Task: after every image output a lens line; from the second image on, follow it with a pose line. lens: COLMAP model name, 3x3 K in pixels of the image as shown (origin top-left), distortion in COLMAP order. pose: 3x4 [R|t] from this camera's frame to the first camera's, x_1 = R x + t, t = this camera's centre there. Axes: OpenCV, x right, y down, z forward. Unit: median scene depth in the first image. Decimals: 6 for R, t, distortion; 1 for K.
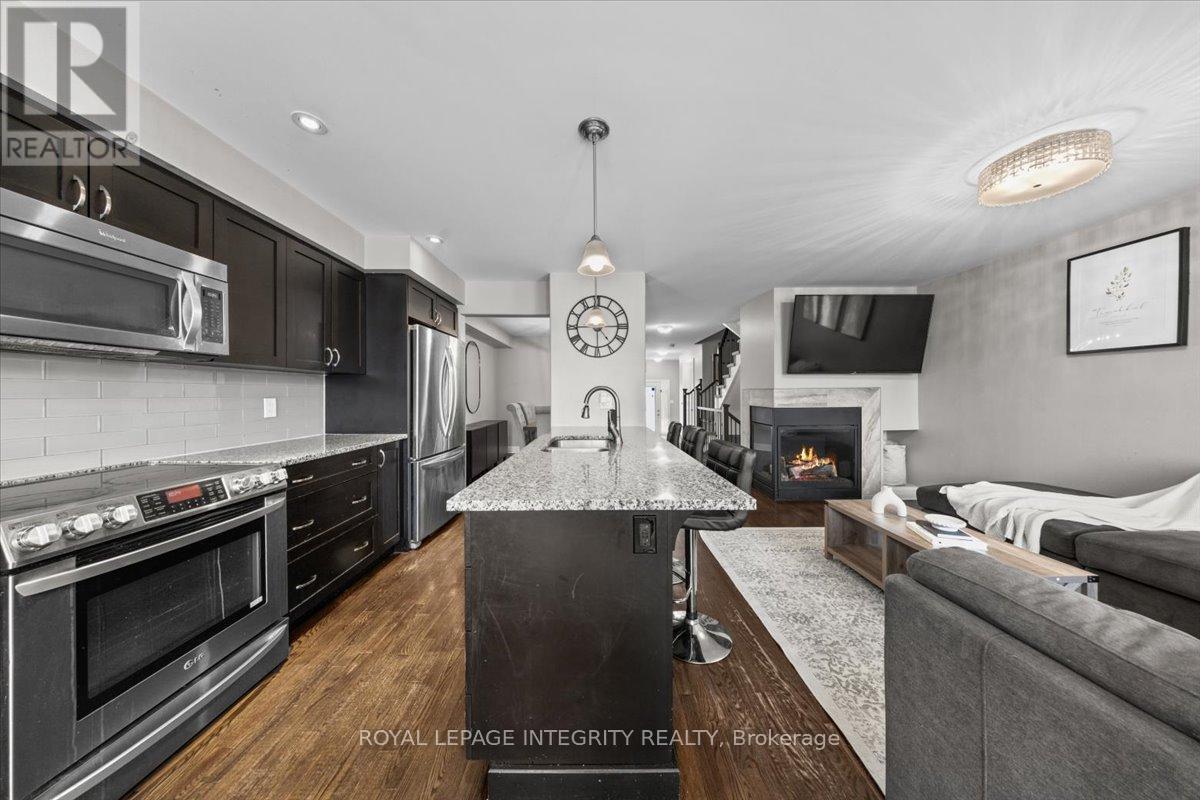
lens RADIAL K [[345.4, 0, 598.1], [0, 345.4, 394.5], [0, 0, 1]] dist [-0.005762, 0.000007]
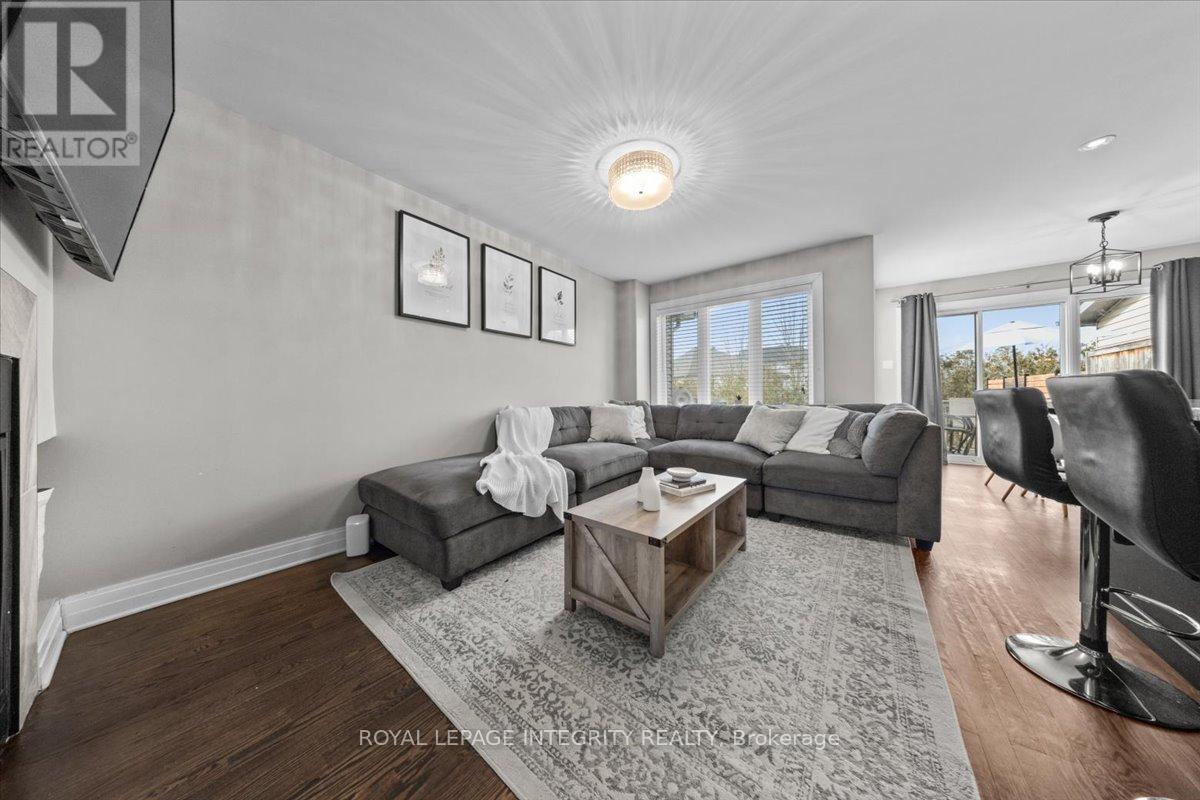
lens RADIAL K [[345.4, 0, 598.1], [0, 345.4, 394.5], [0, 0, 1]] dist [-0.005762, 0.000007]
pose [[-0.795219, 0.014308, 0.606154, 0.423235], [0.011270, 0.999898, -0.008817, 0.104077], [-0.606218, -0.000180, -0.795299, 1.419725]]
